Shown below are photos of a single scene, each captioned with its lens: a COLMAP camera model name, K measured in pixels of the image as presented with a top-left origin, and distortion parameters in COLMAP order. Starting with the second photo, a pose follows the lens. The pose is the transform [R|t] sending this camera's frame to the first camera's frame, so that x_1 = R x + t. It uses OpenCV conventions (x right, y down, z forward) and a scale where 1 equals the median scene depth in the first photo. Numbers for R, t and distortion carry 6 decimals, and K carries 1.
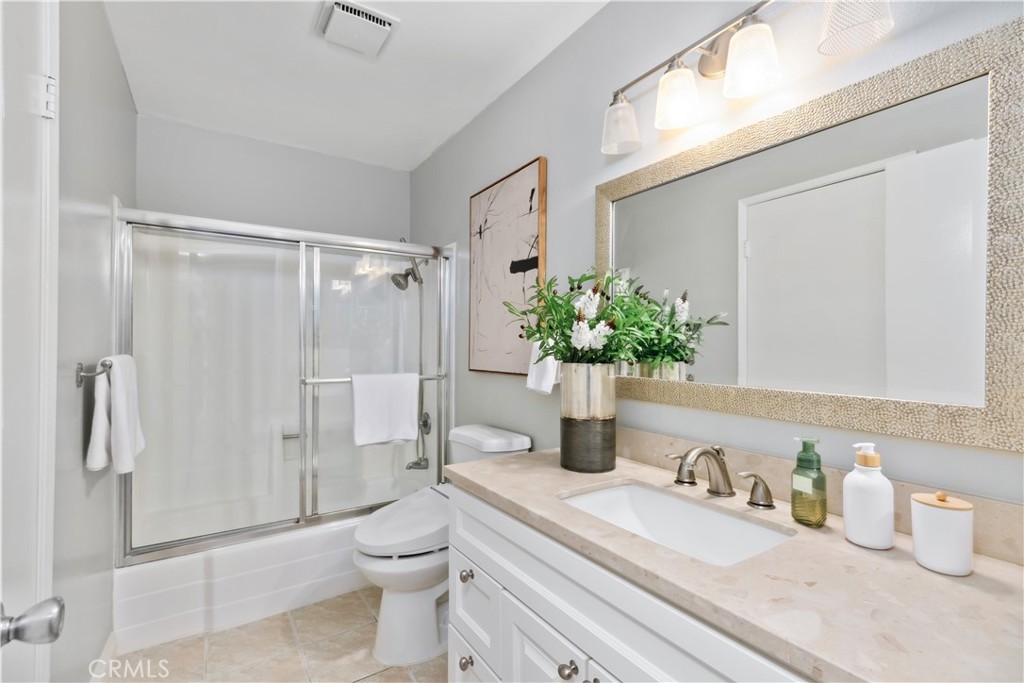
lens RADIAL K [[509.6, 0, 512.0], [0, 509.6, 341.5], [0, 0, 1]] dist [-0.001791, -0.000309]
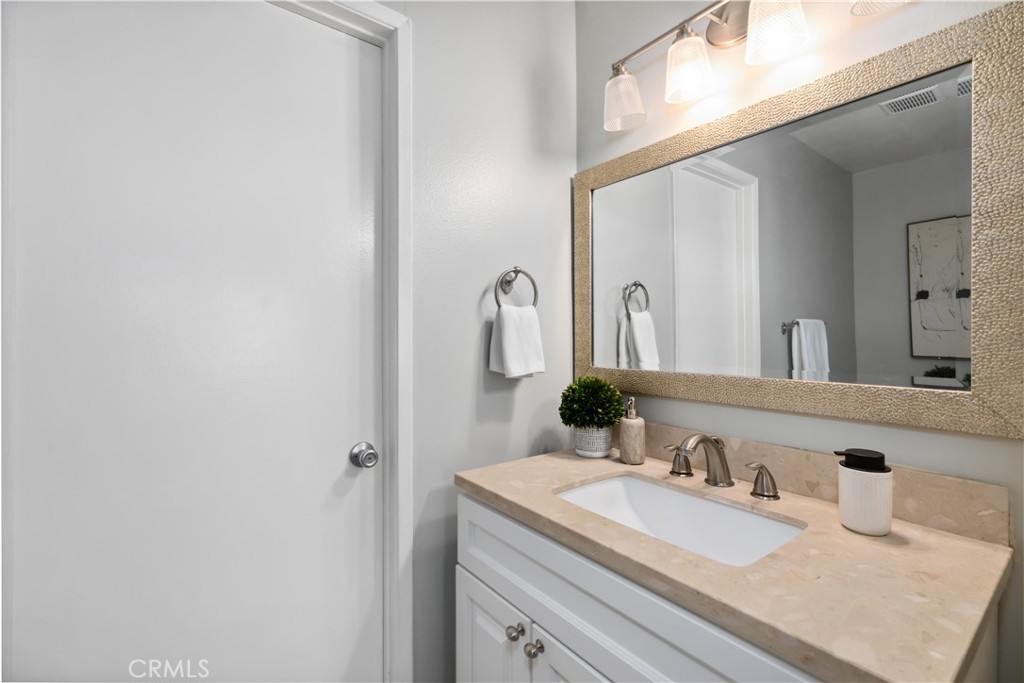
lens RADIAL K [[457.1, 0, 512.0], [0, 457.1, 341.5], [0, 0, 1]] dist [0.053368, -0.011234]
pose [[0.992015, -0.012205, 0.125528, -0.099965], [0.009653, 0.999735, 0.020916, 0.000222], [-0.125750, -0.019537, 0.991870, 0.167788]]
